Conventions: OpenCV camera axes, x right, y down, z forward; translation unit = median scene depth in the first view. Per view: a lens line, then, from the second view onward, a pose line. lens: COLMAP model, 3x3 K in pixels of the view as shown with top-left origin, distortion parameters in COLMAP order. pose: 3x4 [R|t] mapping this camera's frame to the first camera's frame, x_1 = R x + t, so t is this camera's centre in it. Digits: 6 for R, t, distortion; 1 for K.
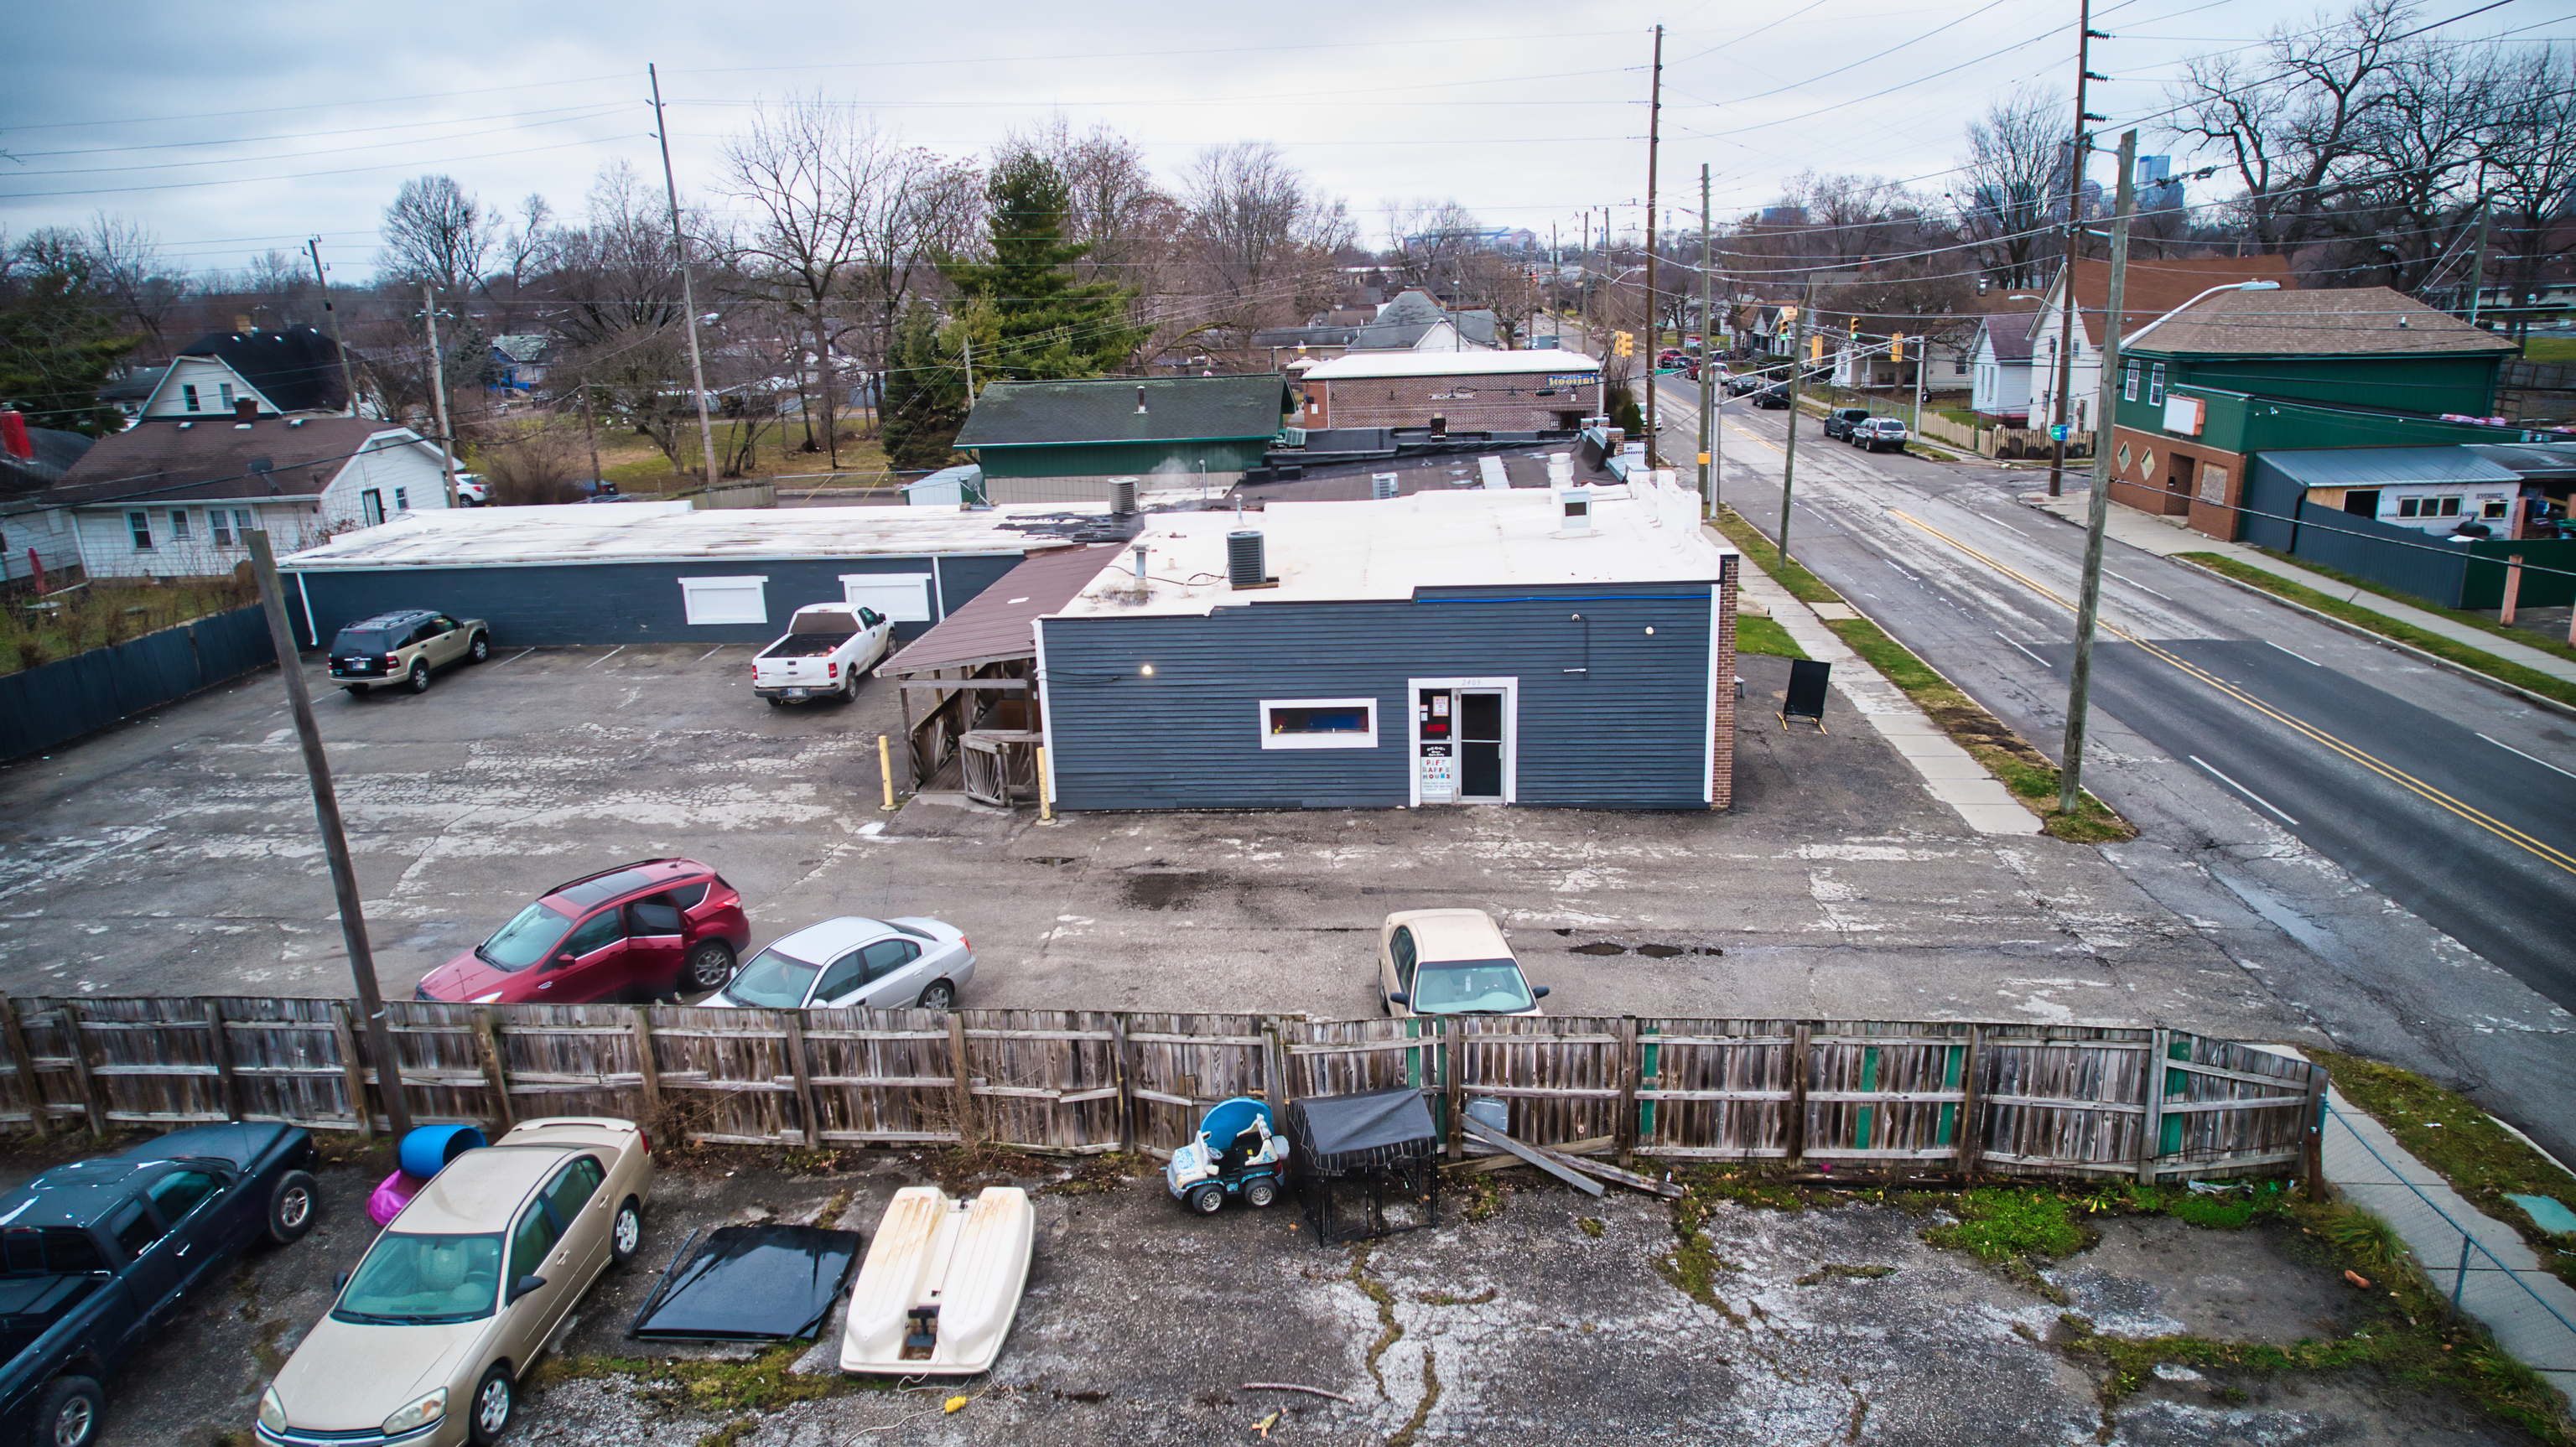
lens RADIAL K [[1650.3, 0, 1285.4], [0, 1650.3, 721.2], [0, 0, 1]] dist [-0.062285, 0.040101]
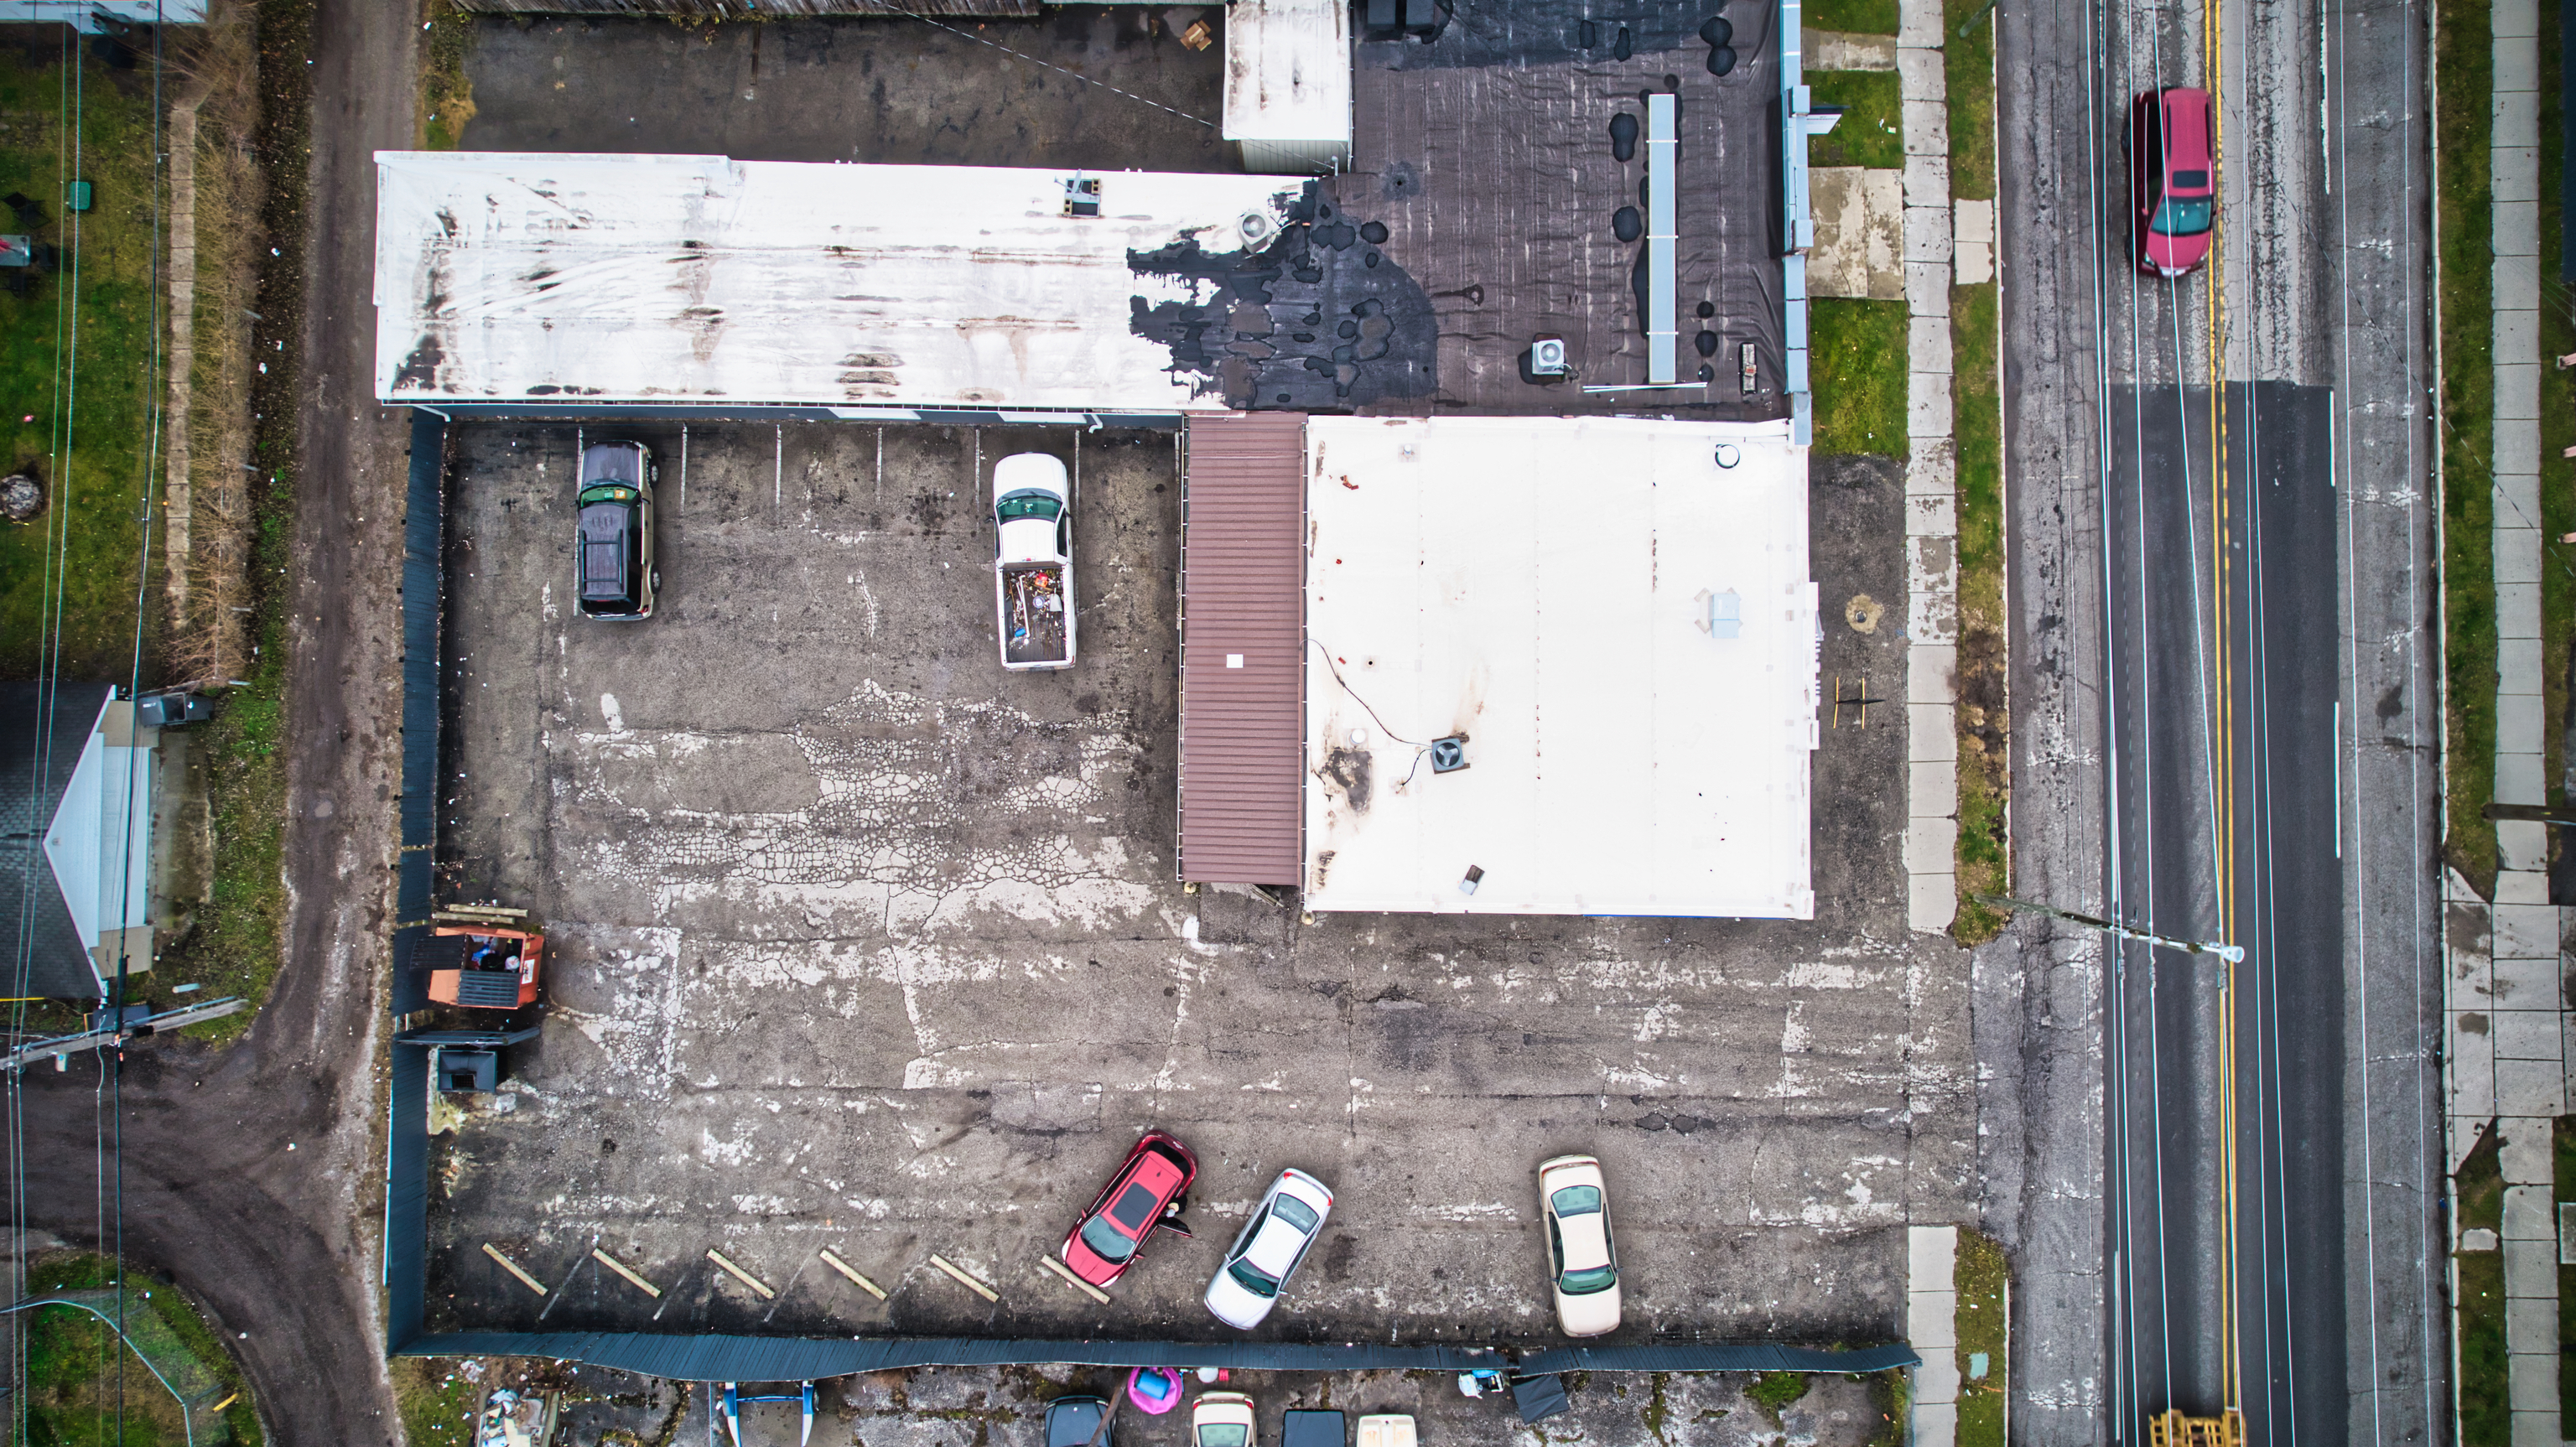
lens RADIAL K [[1650.3, 0, 1273.3], [0, 1650.3, 741.3], [0, 0, 1]] dist [-0.062285, 0.040101]
pose [[0.996876, -0.073844, 0.028030, -0.207070], [-0.005151, 0.293339, 0.955995, -1.411990], [-0.078817, -0.953152, 0.292042, 0.721252]]
